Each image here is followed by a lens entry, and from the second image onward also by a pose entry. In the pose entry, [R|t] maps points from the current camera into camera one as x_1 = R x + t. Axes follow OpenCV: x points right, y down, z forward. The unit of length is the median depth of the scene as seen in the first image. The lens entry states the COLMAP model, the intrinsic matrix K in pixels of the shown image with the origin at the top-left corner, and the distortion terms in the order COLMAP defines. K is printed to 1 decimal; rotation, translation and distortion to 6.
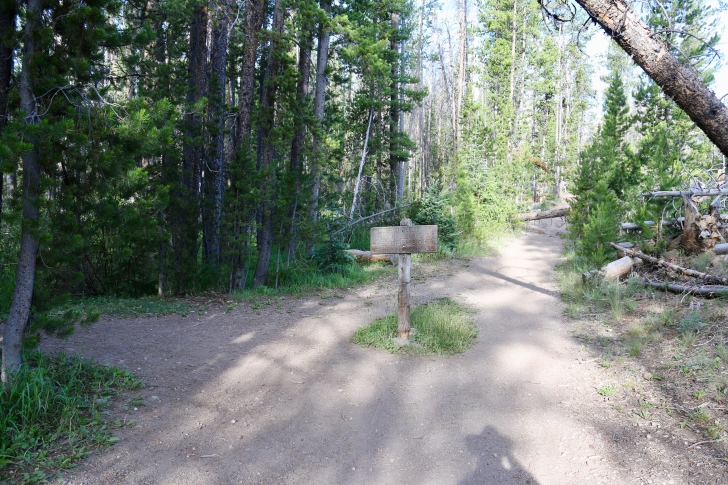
lens RADIAL K [[598.2, 0, 364.0], [0, 598.2, 242.5], [0, 0, 1]] dist [-0.110924, 0.002609]
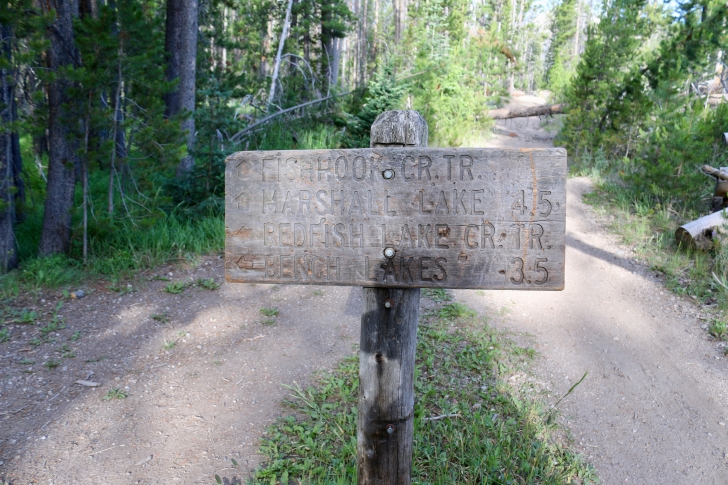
lens RADIAL K [[598.2, 0, 364.0], [0, 598.2, 242.5], [0, 0, 1]] dist [-0.110924, 0.002609]
pose [[0.993332, -0.005368, 0.115168, 0.010115], [-0.014622, 0.984984, 0.172024, -0.008636], [-0.114362, -0.172561, 0.978337, 0.225823]]
